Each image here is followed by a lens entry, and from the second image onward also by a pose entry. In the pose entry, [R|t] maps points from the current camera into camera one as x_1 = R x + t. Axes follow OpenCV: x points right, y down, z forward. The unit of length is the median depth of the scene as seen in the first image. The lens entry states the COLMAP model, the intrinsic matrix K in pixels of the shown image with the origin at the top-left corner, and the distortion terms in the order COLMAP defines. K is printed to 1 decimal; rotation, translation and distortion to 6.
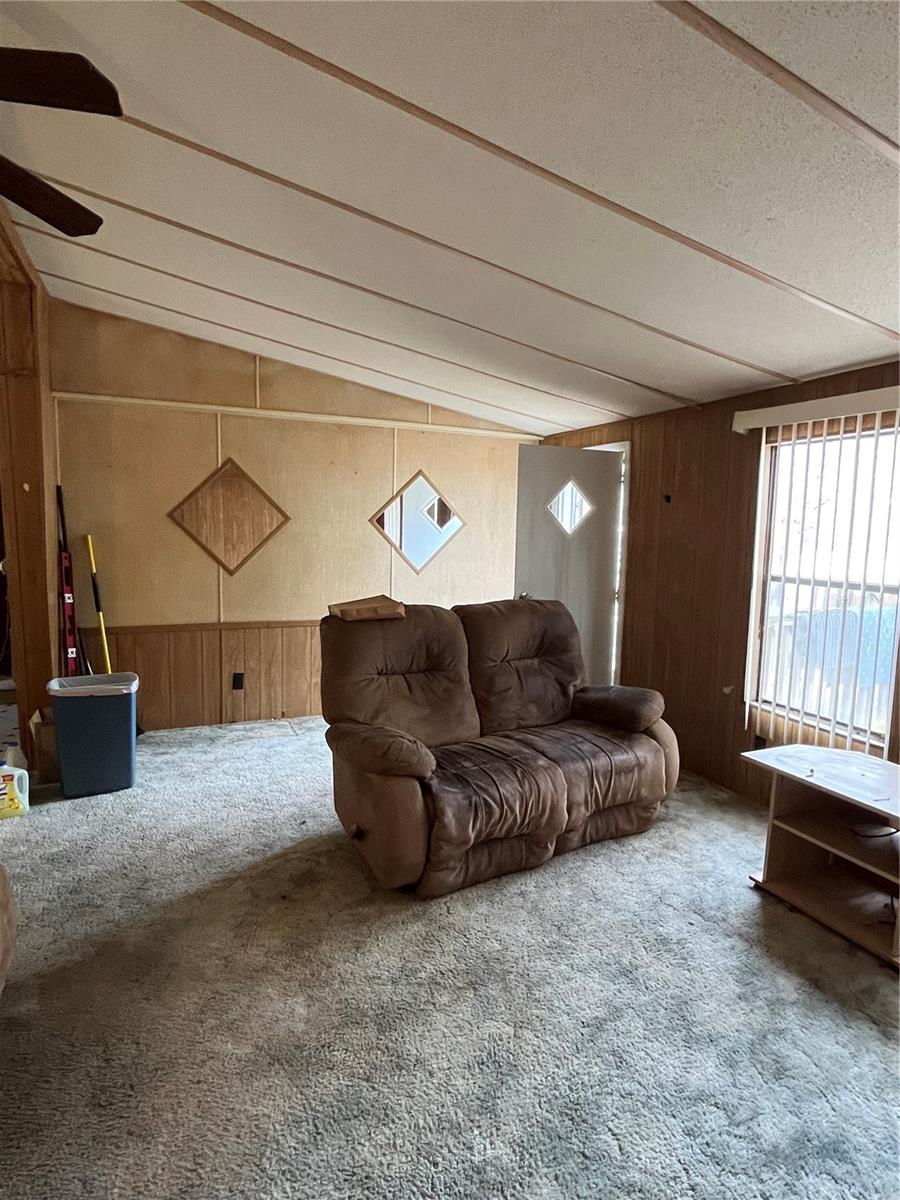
lens RADIAL K [[669.7, 0, 451.9], [0, 669.7, 597.7], [0, 0, 1]] dist [0.002017, 0.001938]
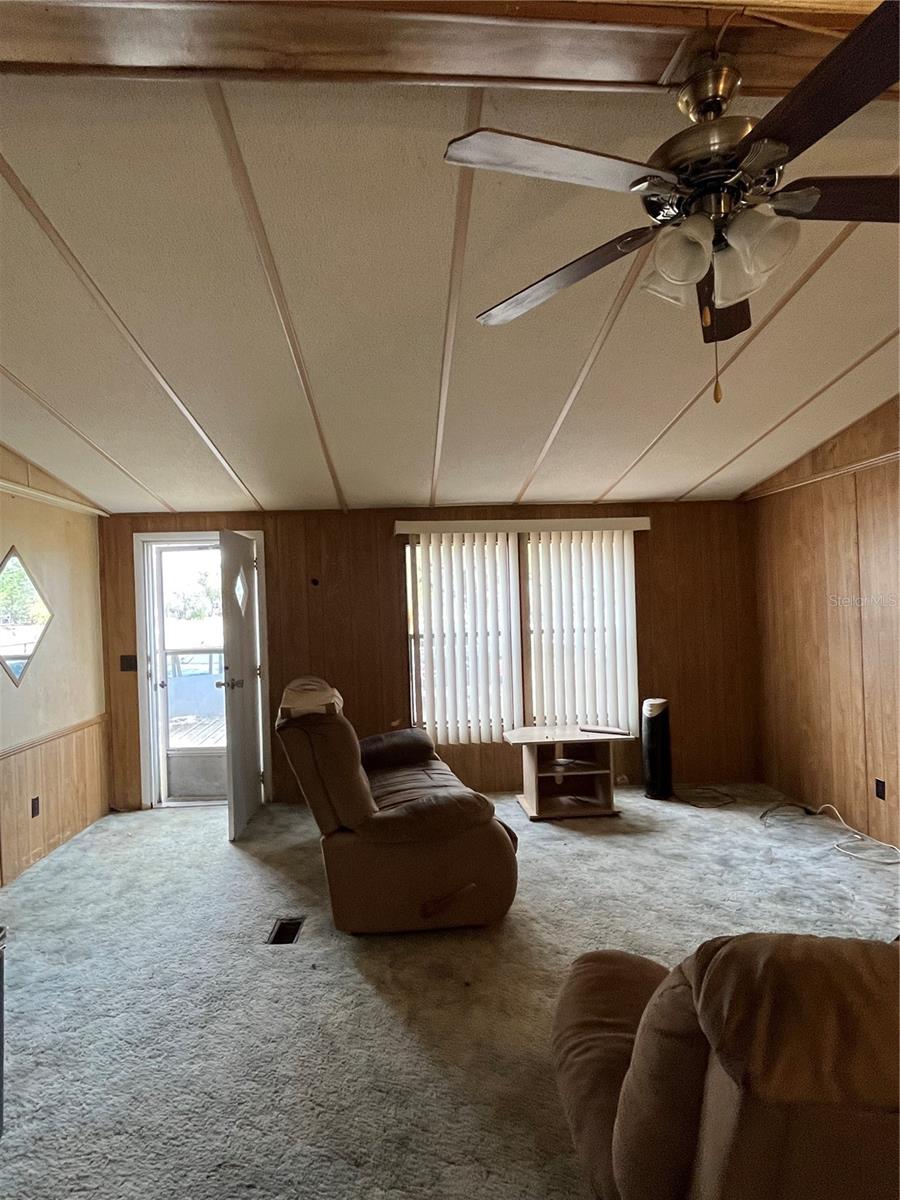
lens RADIAL K [[669.7, 0, 452.1], [0, 669.7, 600.1], [0, 0, 1]] dist [0.002017, 0.001938]
pose [[0.331542, -0.034299, 0.942817, -0.866084], [0.139321, 0.990162, -0.012971, -0.078549], [-0.933097, 0.135655, 0.333059, 0.448971]]
